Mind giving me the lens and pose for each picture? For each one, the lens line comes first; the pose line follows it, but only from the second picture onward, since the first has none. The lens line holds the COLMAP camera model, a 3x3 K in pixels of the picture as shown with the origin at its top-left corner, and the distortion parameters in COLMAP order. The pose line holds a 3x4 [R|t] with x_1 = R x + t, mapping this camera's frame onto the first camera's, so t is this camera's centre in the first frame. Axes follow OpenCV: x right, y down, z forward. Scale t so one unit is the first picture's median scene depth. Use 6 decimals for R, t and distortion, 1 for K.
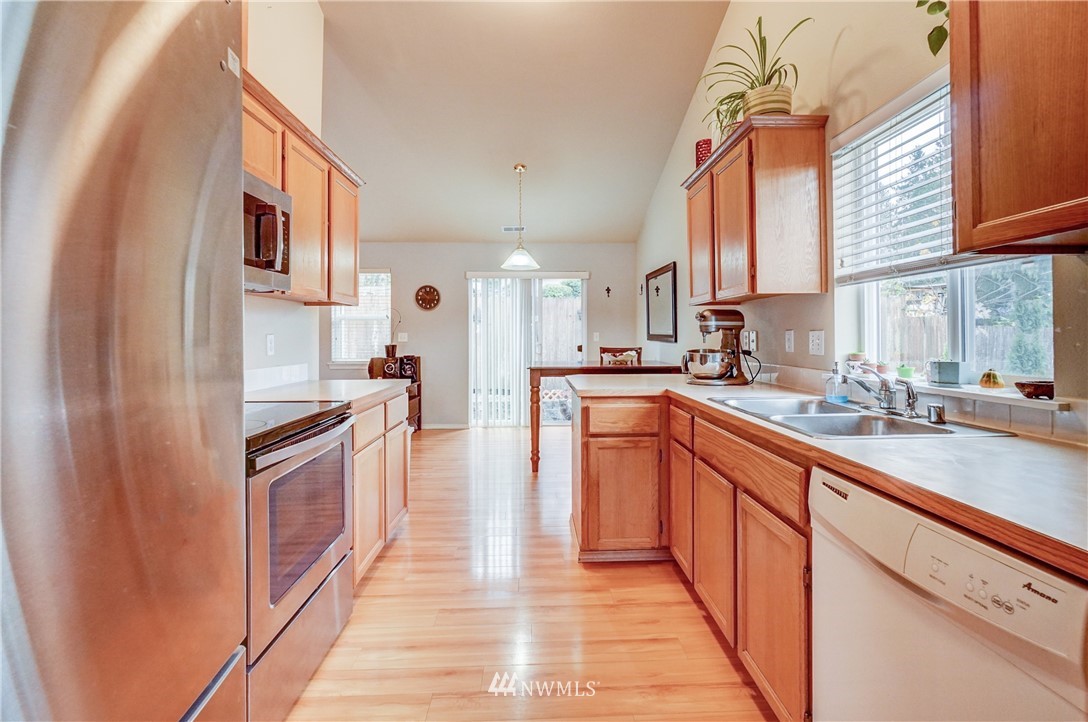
lens RADIAL K [[475.8, 0, 546.6], [0, 475.8, 331.5], [0, 0, 1]] dist [-0.001089, -0.000049]
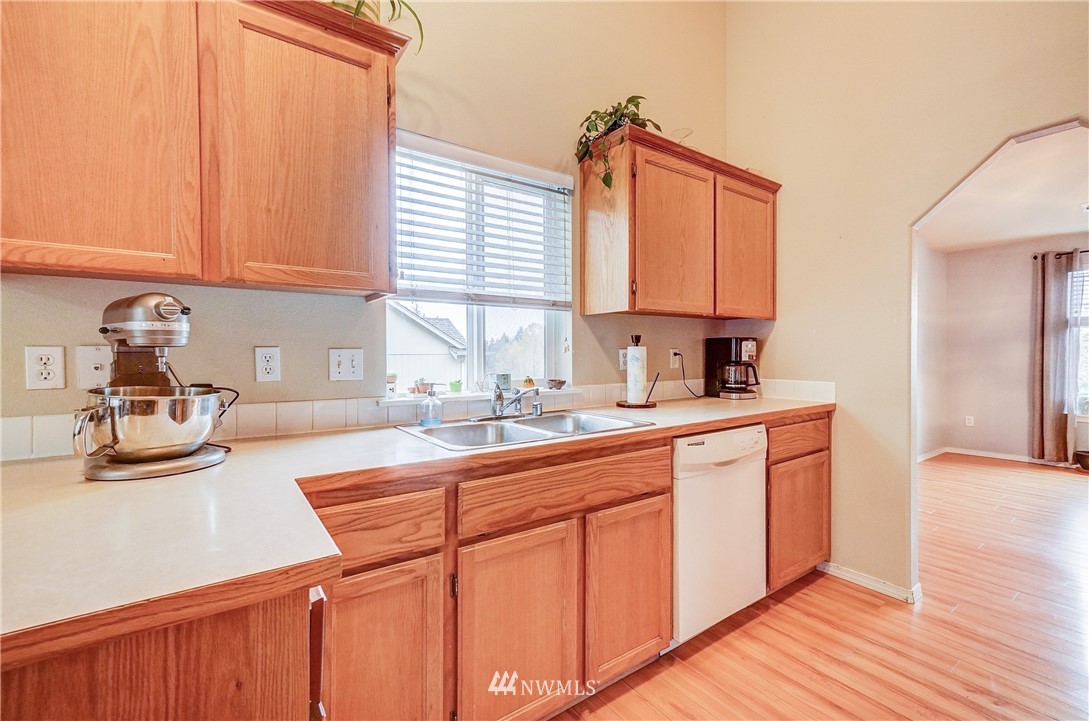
lens RADIAL K [[471.7, 0, 548.8], [0, 471.7, 357.4], [0, 0, 1]] dist [0.017835, 0.001474]
pose [[-0.549480, -0.002693, 0.835503, -0.356762], [-0.001897, 0.999996, 0.001976, 0.017053], [-0.835505, -0.000499, -0.549483, 1.666461]]
